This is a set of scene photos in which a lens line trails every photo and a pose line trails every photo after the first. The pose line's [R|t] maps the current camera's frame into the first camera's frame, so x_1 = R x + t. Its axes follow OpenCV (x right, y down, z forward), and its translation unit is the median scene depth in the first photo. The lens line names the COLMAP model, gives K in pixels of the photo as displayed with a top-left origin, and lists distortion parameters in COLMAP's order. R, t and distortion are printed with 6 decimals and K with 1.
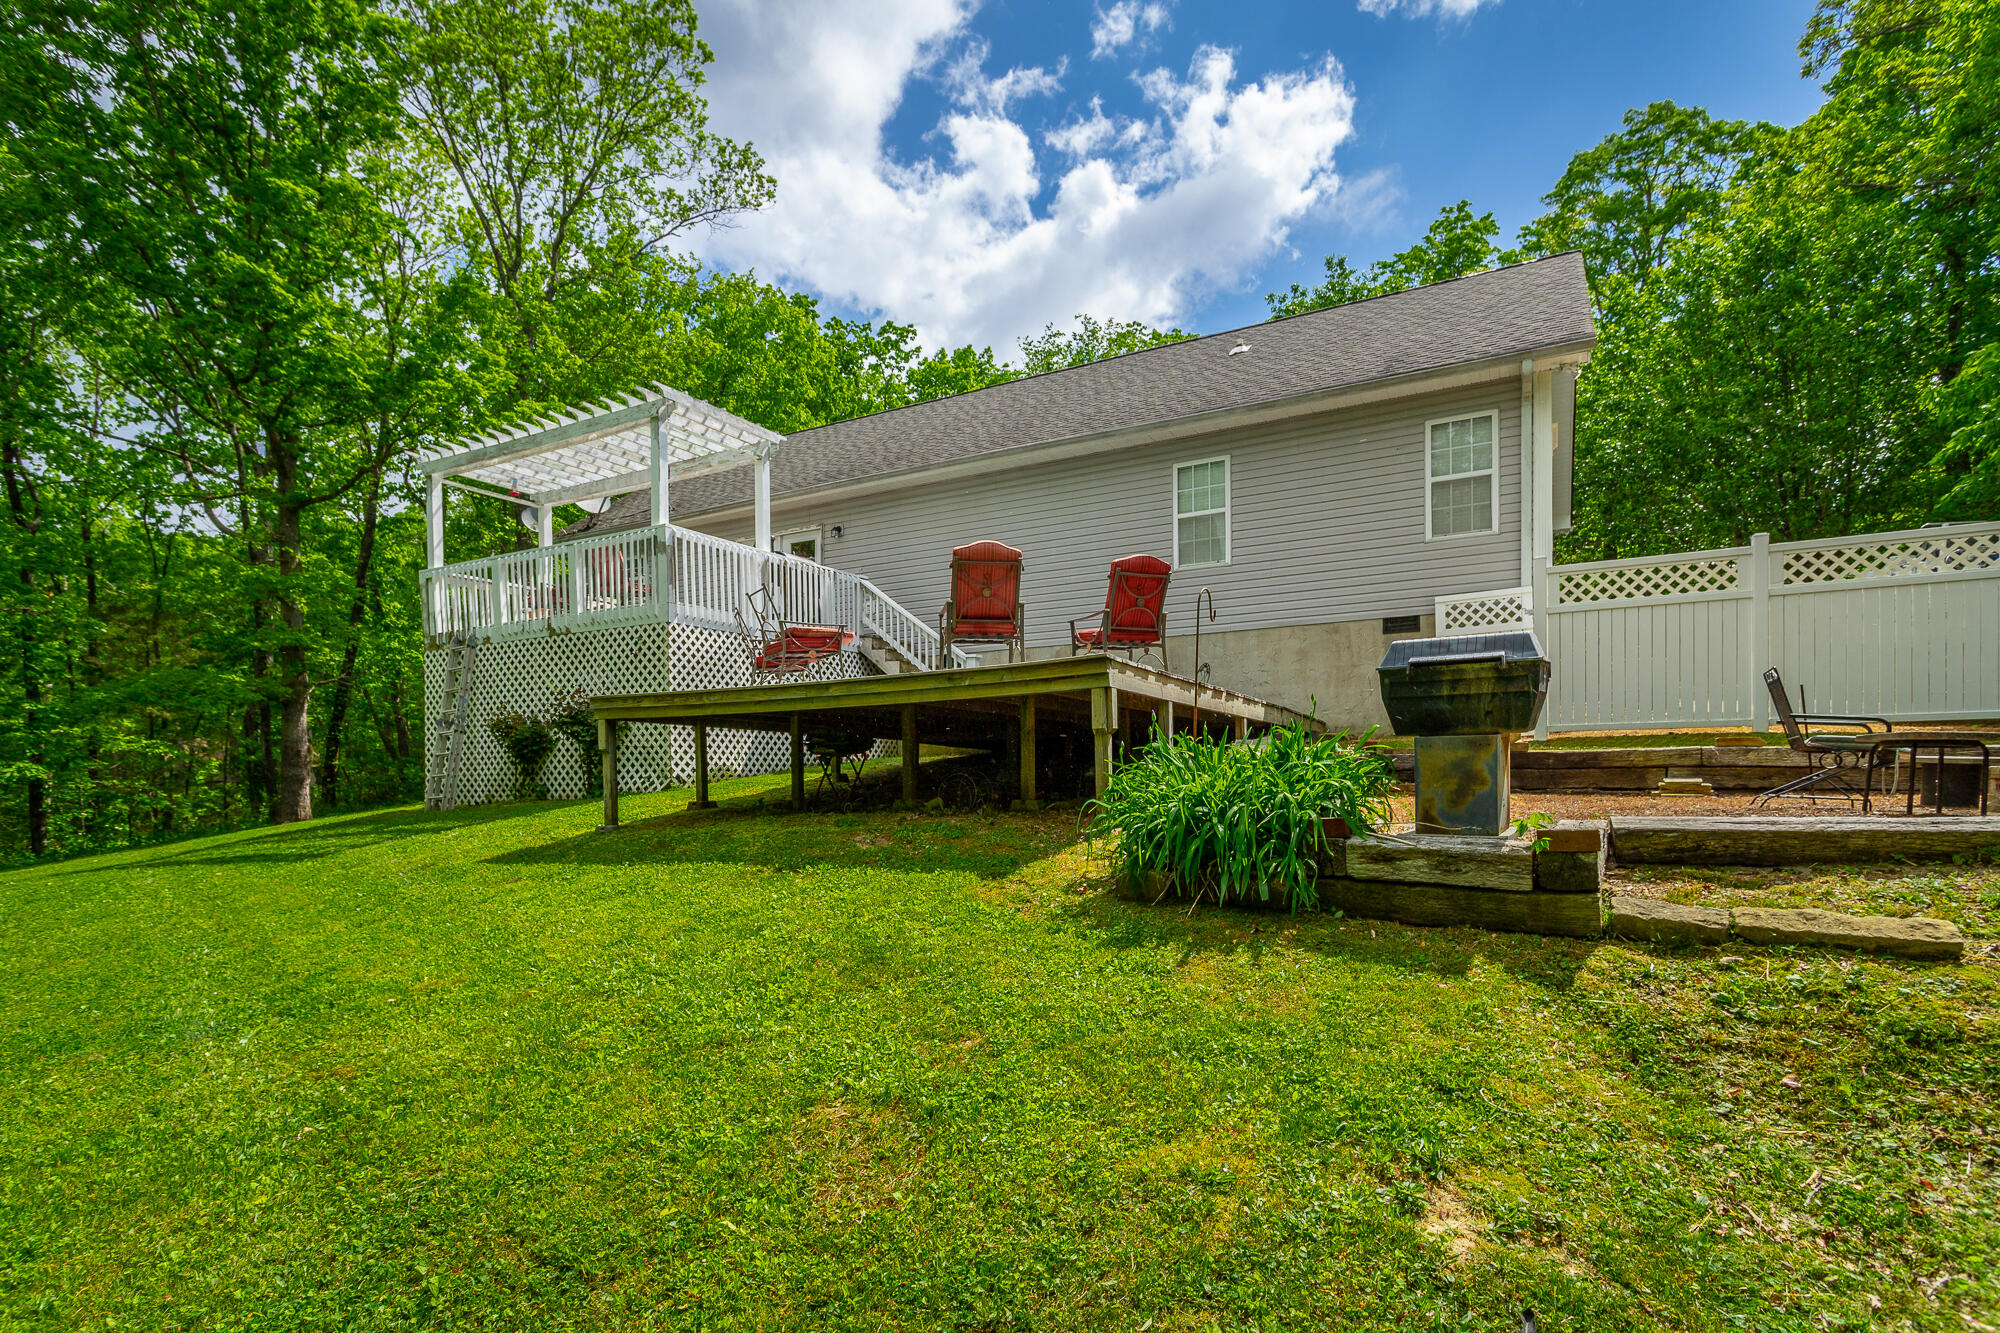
lens RADIAL K [[983.4, 0, 958.2], [0, 983.4, 796.8], [0, 0, 1]] dist [-0.003884, 0.001169]
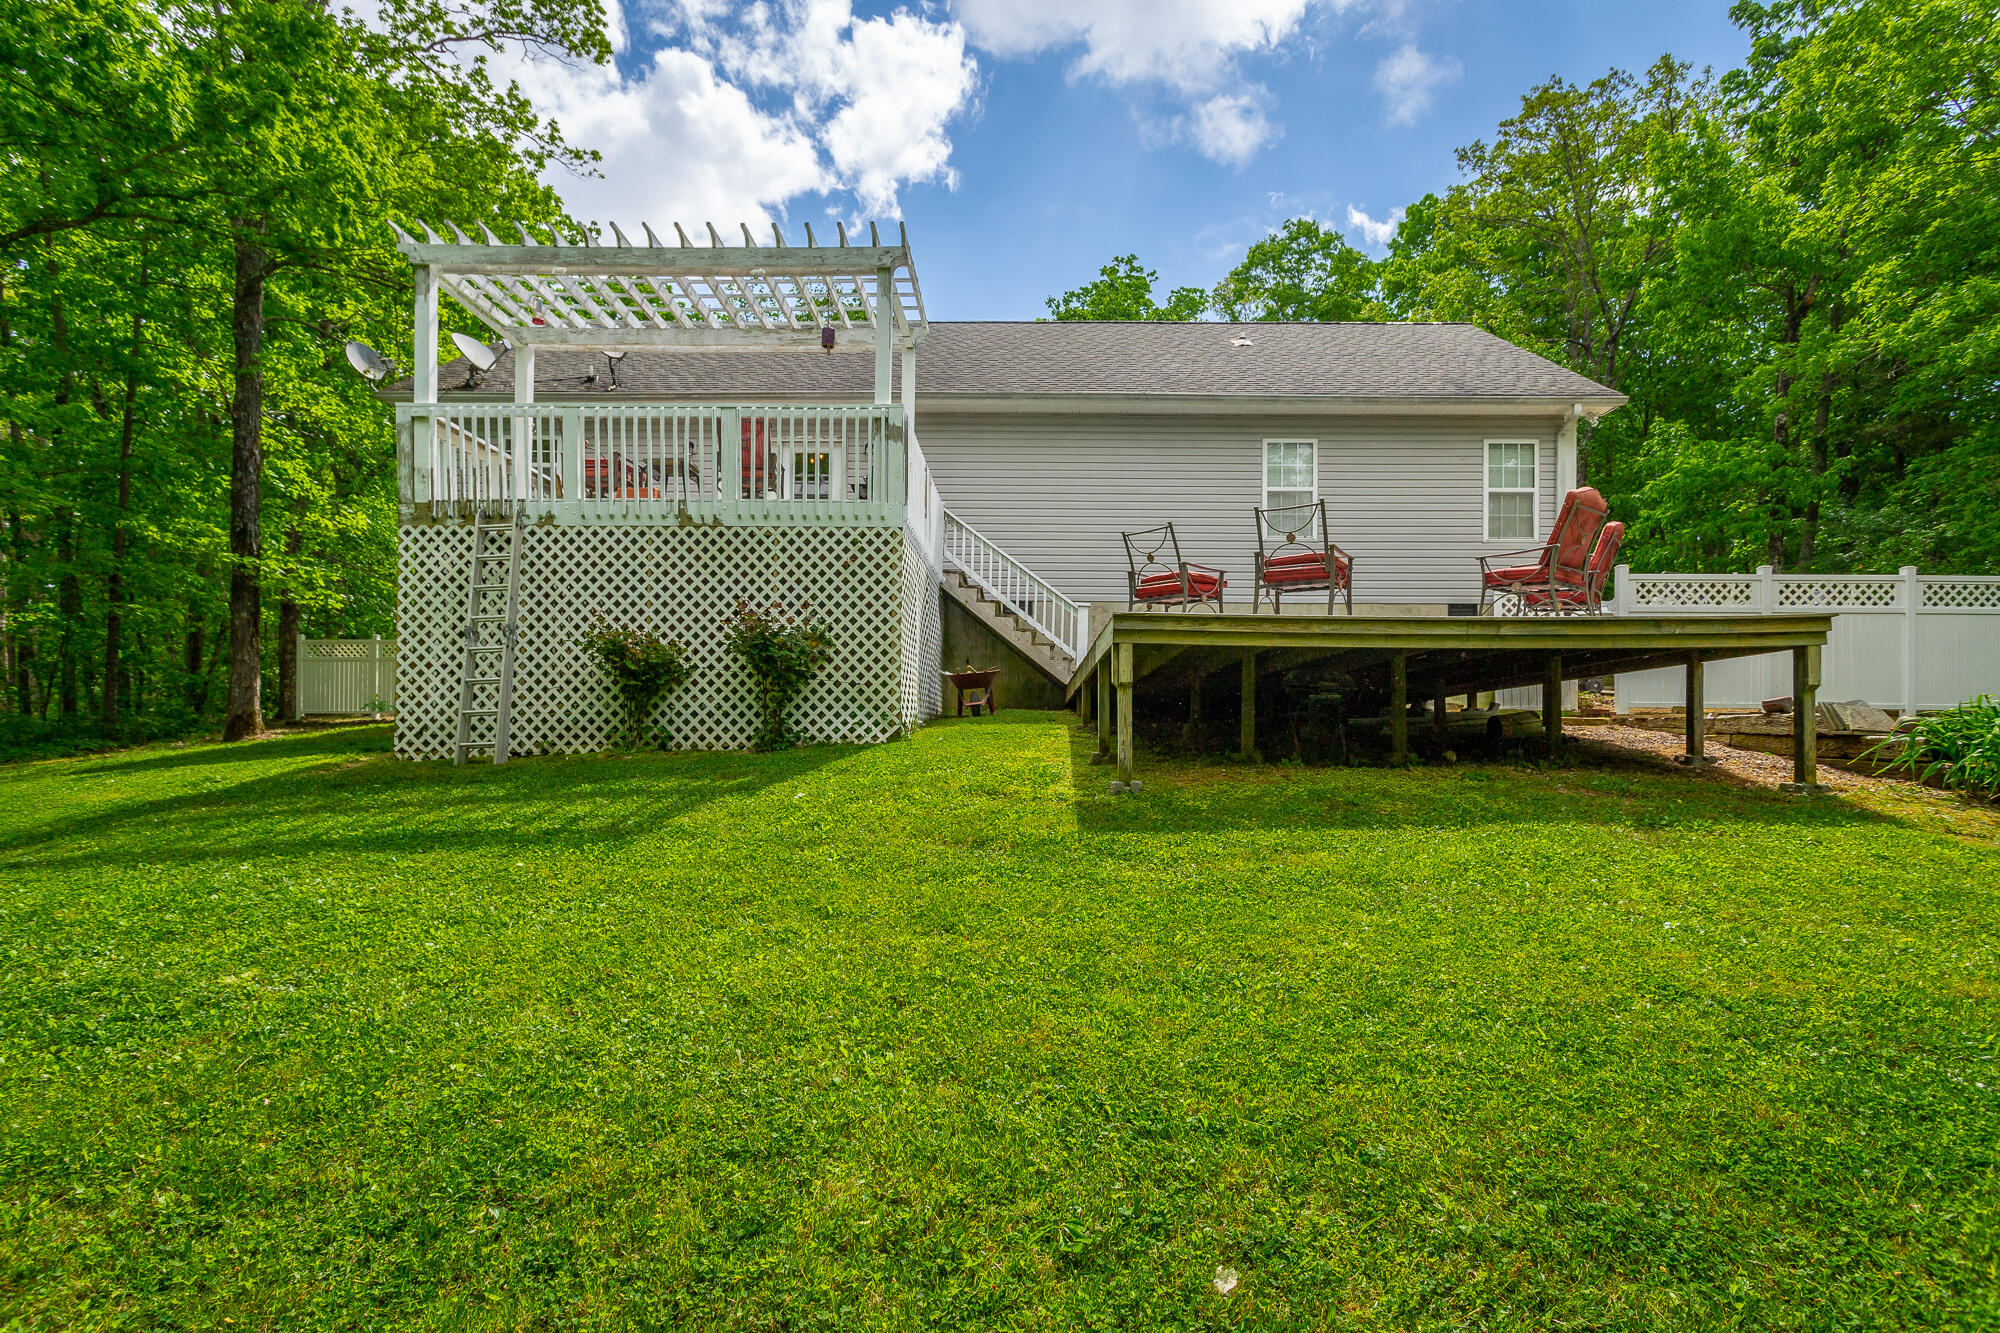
lens RADIAL K [[983.4, 0, 902.5], [0, 983.4, 760.4], [0, 0, 1]] dist [-0.003884, 0.001169]
pose [[0.872484, 0.010697, 0.488526, -0.698853], [-0.007979, 0.999939, -0.007644, 0.016996], [-0.488578, 0.002771, 0.872516, 0.312723]]
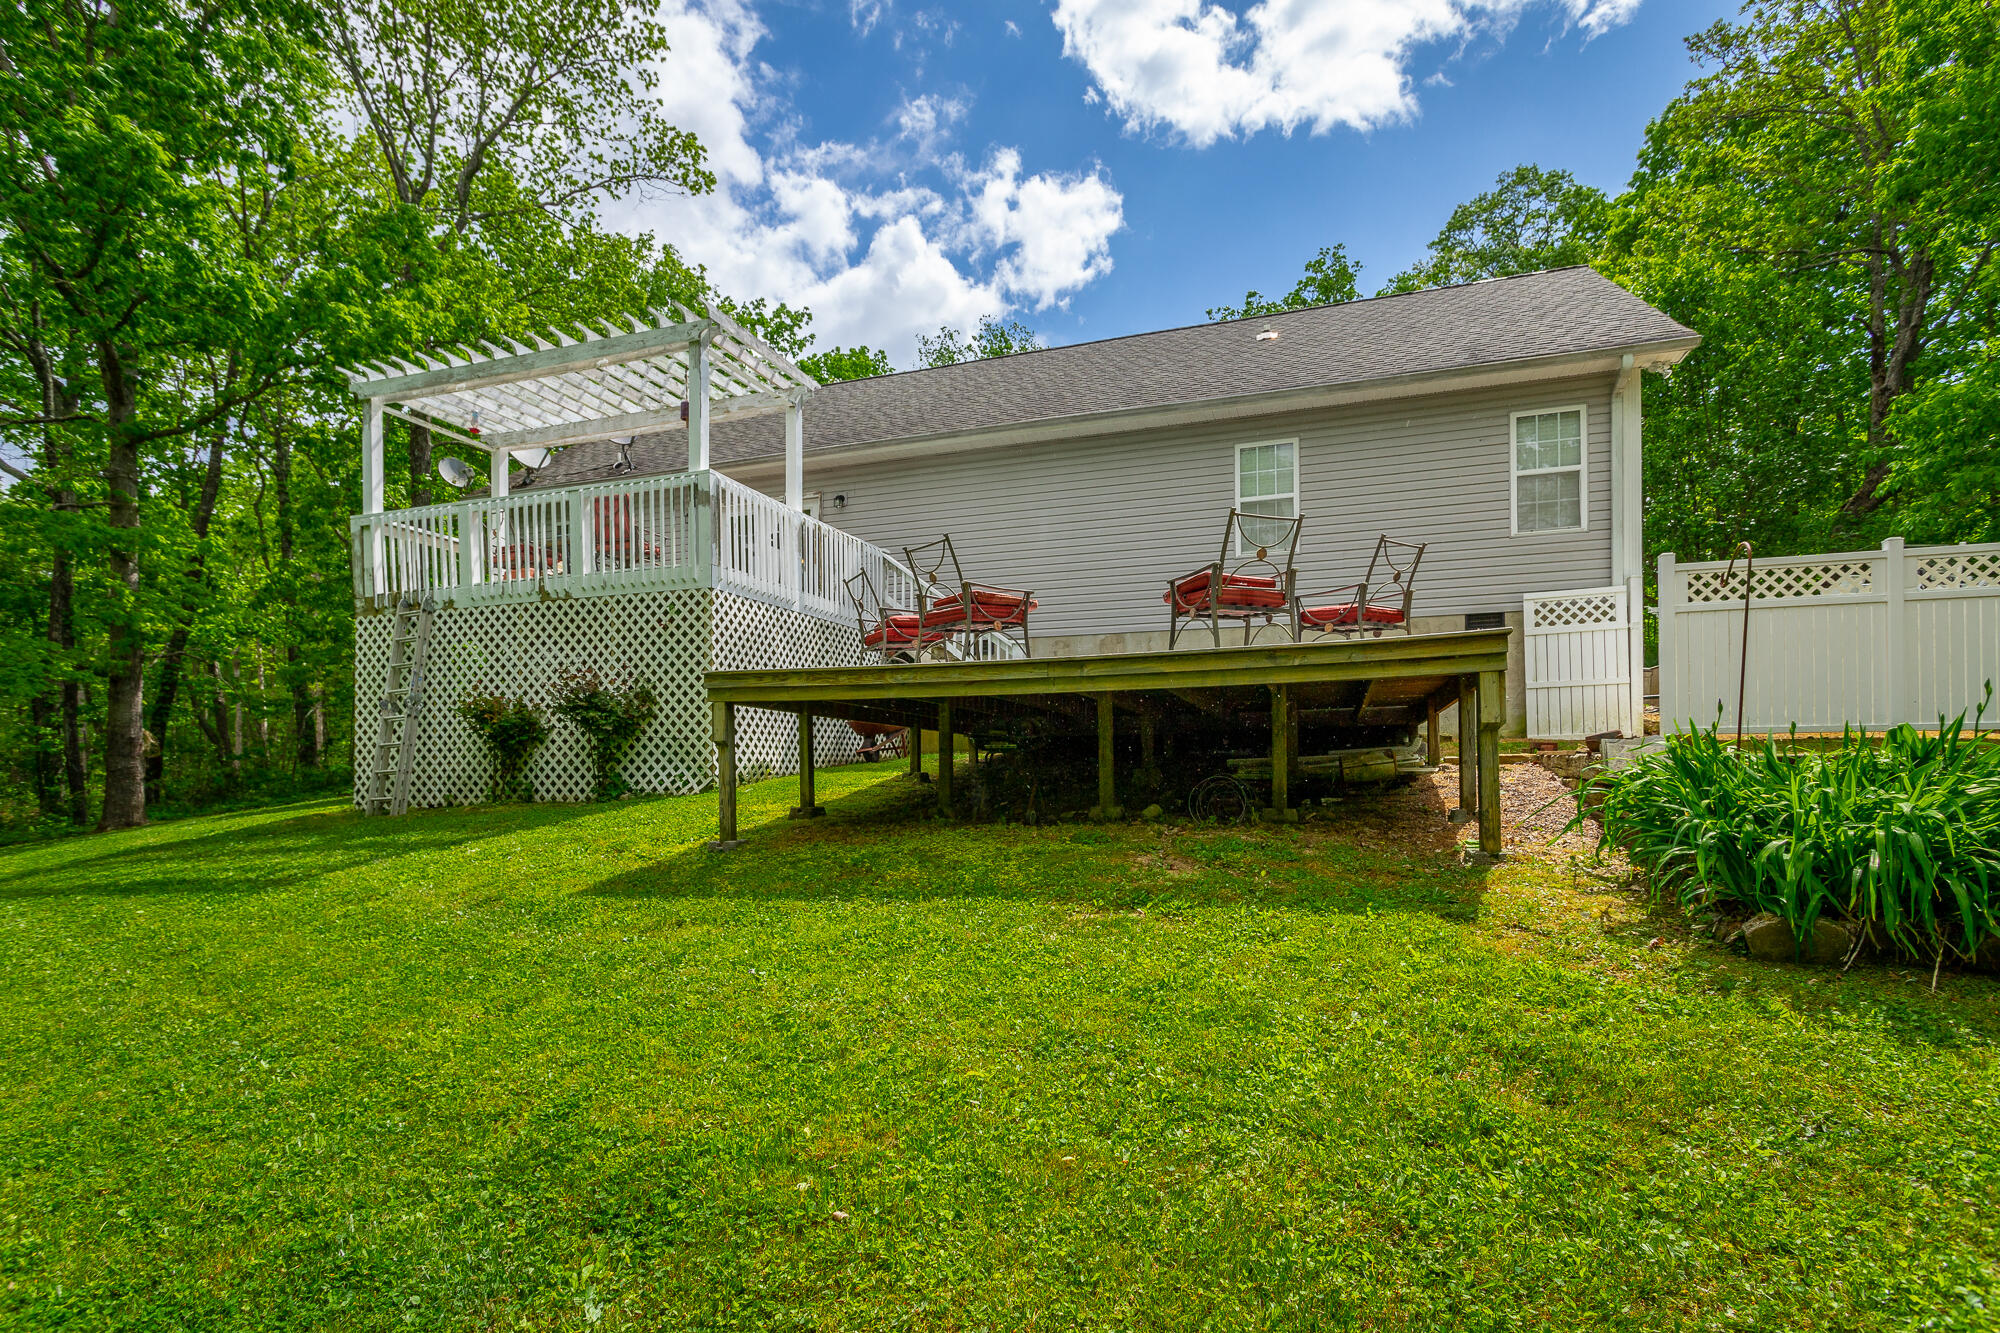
lens RADIAL K [[983.4, 0, 978.4], [0, 983.4, 757.1], [0, 0, 1]] dist [-0.003884, 0.001169]
pose [[0.985331, 0.009580, 0.170387, -0.201558], [-0.003045, 0.999251, -0.038574, -0.004821], [-0.170629, 0.037489, 0.984622, 0.148464]]
